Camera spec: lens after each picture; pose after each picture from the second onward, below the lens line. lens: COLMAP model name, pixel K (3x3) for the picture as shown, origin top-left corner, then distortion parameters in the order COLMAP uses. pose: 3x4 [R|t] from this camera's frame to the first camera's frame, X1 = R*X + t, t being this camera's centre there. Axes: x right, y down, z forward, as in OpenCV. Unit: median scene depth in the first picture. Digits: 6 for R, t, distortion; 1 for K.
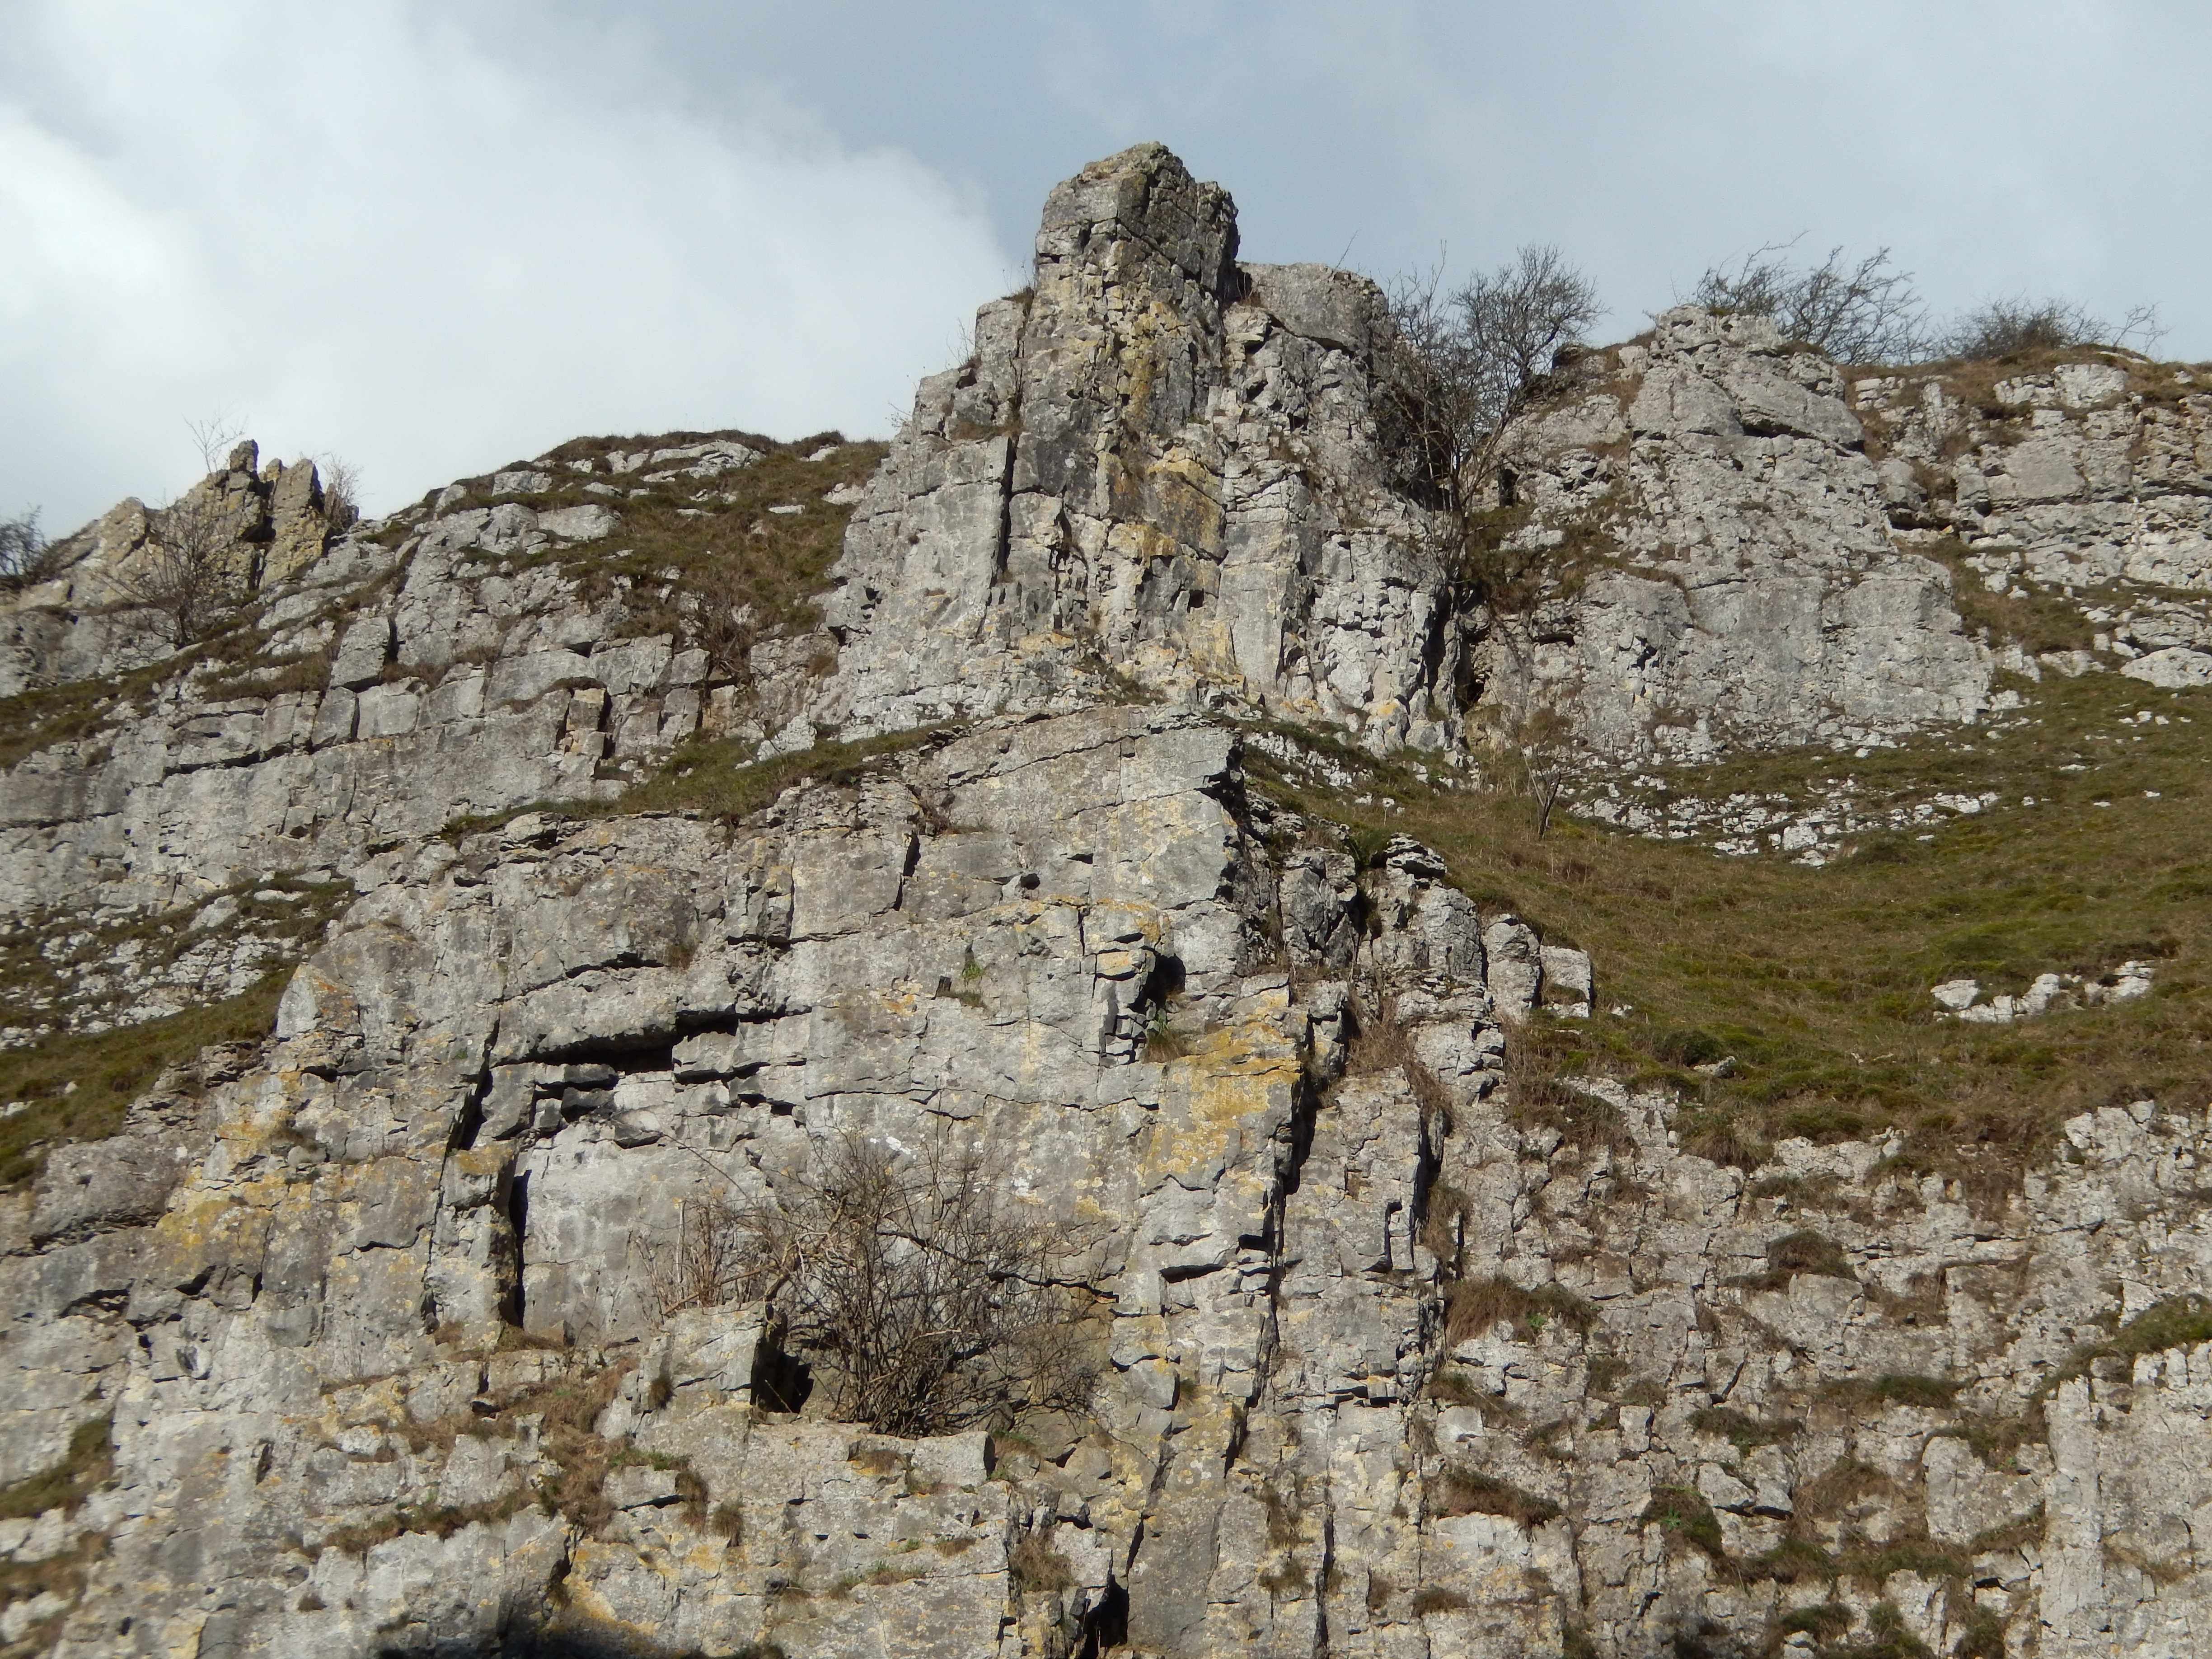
lens RADIAL K [[3692.2, 0, 1121.8], [0, 3692.2, 833.0], [0, 0, 1]] dist [-0.037585, 0.268266]
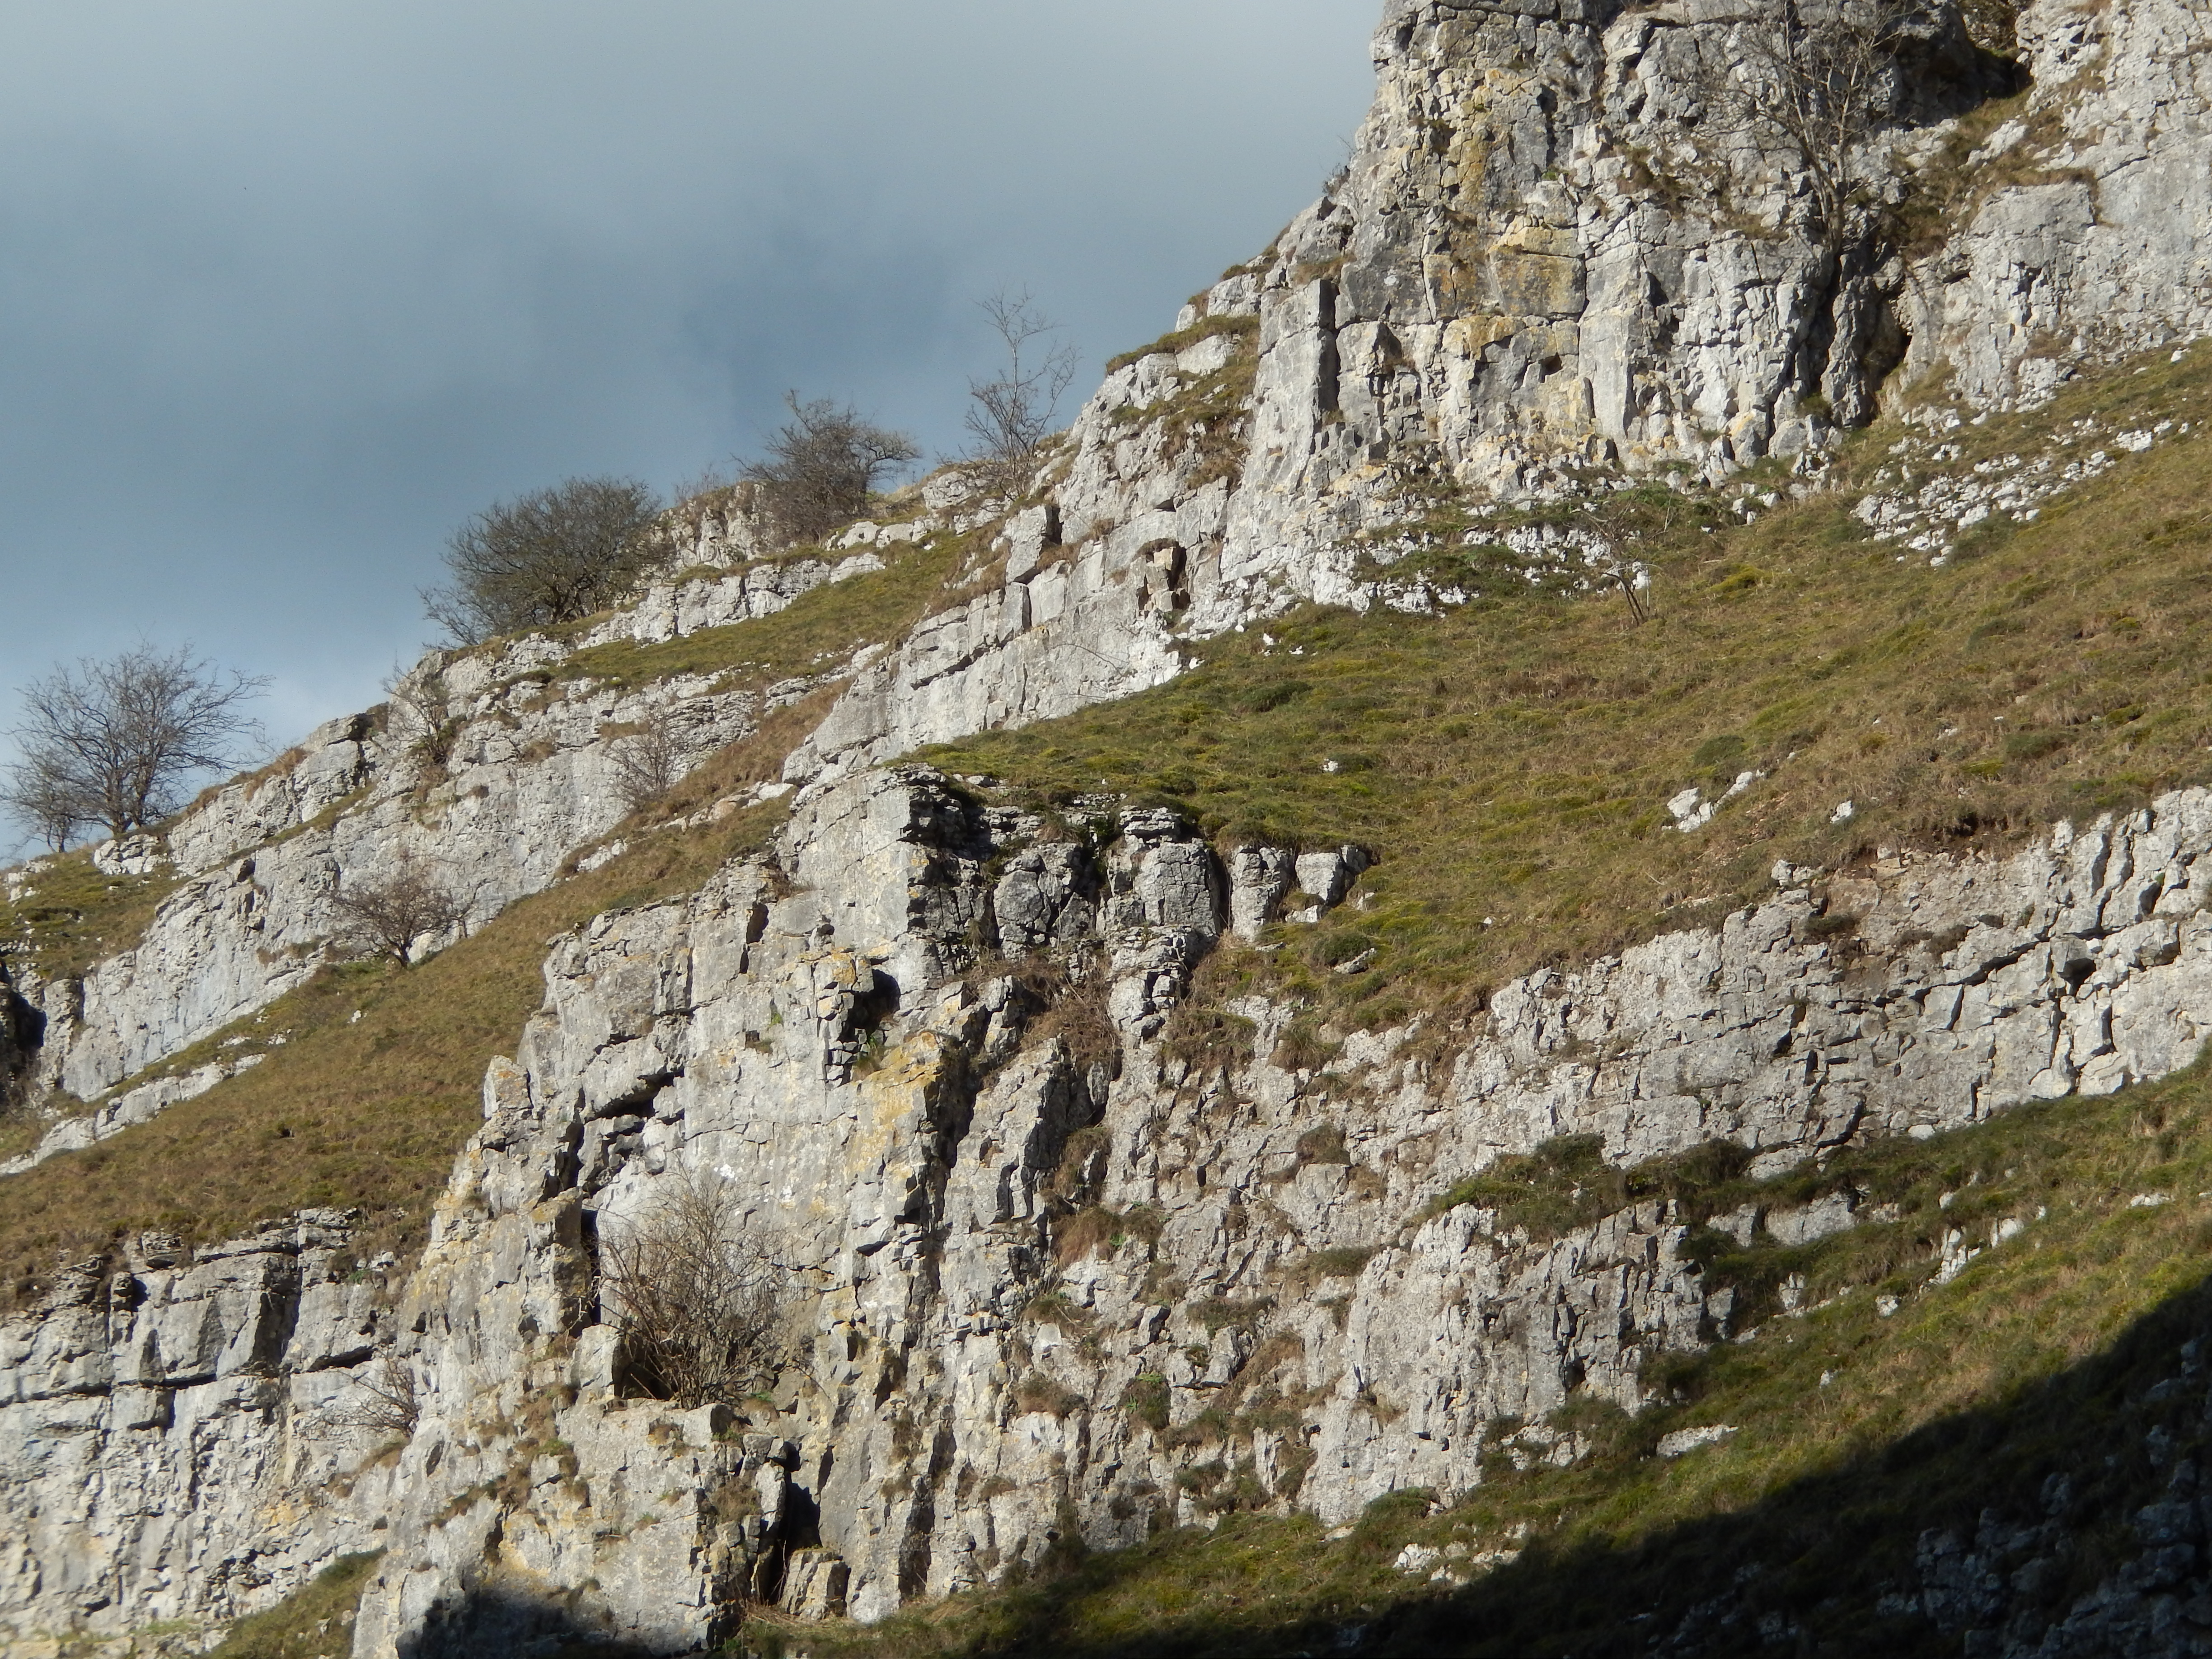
lens RADIAL K [[4650.5, 0, 1113.6], [0, 4650.5, 798.8], [0, 0, 1]] dist [-0.080888, 0.787538]
pose [[0.813588, -0.197135, -0.547004, 0.924772], [0.281710, 0.956623, 0.074245, -0.118977], [0.508640, -0.214501, 0.833831, -0.265939]]
